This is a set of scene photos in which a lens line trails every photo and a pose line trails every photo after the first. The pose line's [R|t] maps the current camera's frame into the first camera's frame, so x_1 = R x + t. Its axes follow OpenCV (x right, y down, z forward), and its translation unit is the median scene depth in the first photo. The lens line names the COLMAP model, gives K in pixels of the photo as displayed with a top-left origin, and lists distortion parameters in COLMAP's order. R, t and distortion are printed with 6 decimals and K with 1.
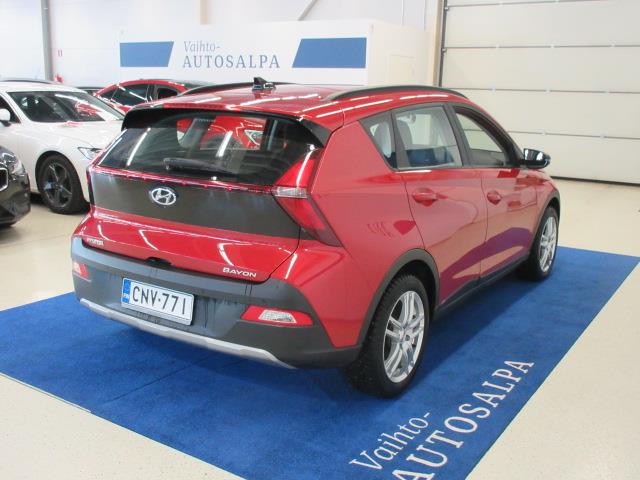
lens RADIAL K [[626.5, 0, 320.0], [0, 626.5, 240.0], [0, 0, 1]] dist [-0.008896, -0.001357]
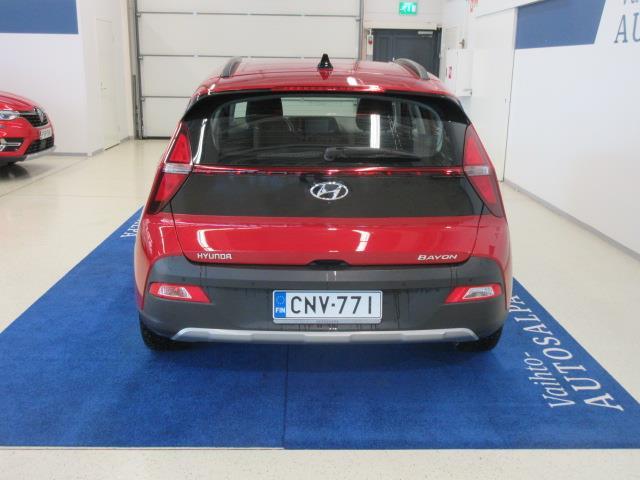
lens RADIAL K [[626.5, 0, 320.0], [0, 626.5, 240.0], [0, 0, 1]] dist [-0.008896, -0.001357]
pose [[0.843206, -0.161856, 0.512646, -0.724305], [0.134609, 0.986789, 0.090151, -0.081986], [-0.520465, -0.007009, 0.853854, 0.234308]]
